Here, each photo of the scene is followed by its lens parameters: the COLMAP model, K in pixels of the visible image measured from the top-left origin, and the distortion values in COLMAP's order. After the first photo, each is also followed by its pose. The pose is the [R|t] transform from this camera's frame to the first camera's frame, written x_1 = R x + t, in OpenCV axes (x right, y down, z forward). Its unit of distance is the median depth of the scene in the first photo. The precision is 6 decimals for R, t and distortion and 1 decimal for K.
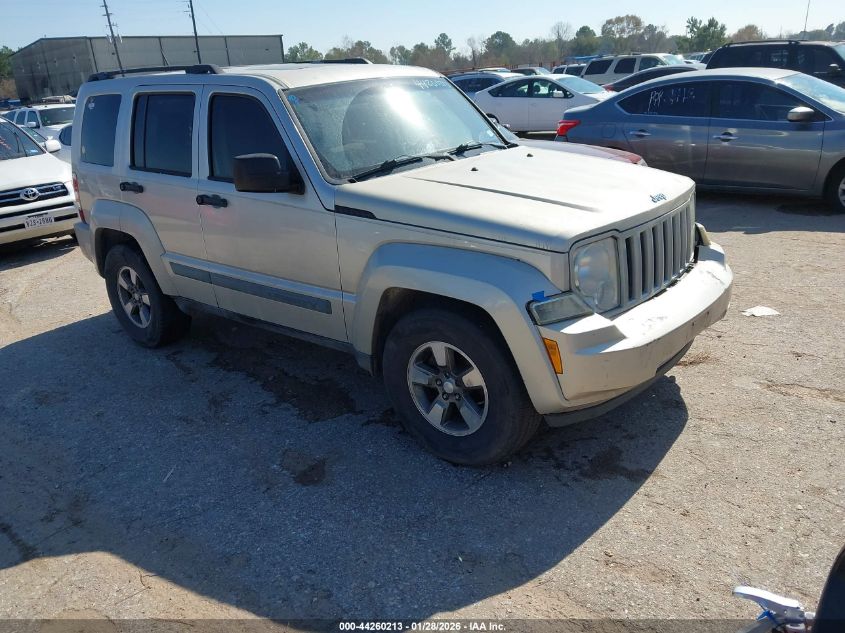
lens RADIAL K [[685.5, 0, 422.5], [0, 685.5, 316.5], [0, 0, 1]] dist [-0.090798, -0.004193]
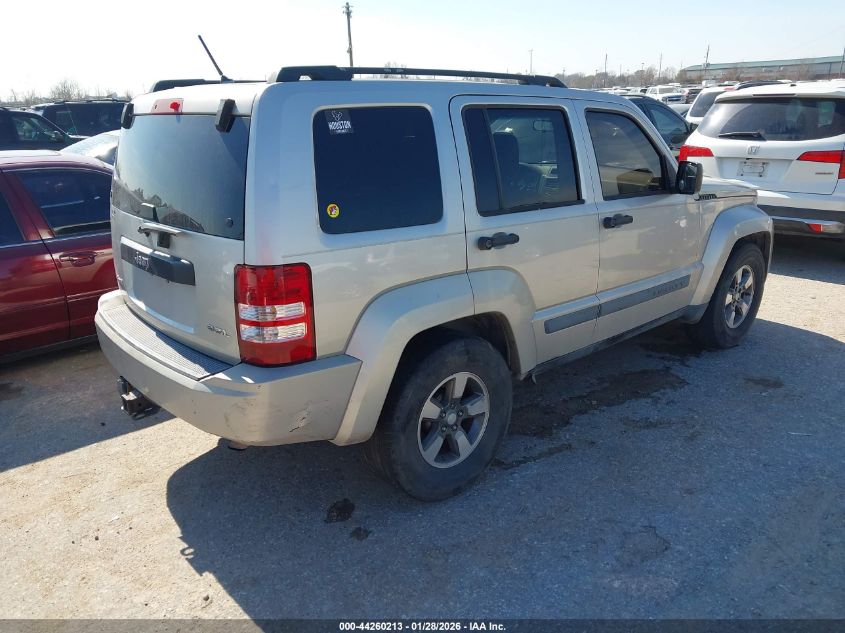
lens RADIAL K [[685.5, 0, 422.5], [0, 685.5, 316.5], [0, 0, 1]] dist [-0.090798, -0.004193]
pose [[0.205468, -0.262639, 0.942764, -1.174002], [0.343871, 0.921268, 0.181706, -0.285725], [-0.916262, 0.286855, 0.279605, 0.936416]]
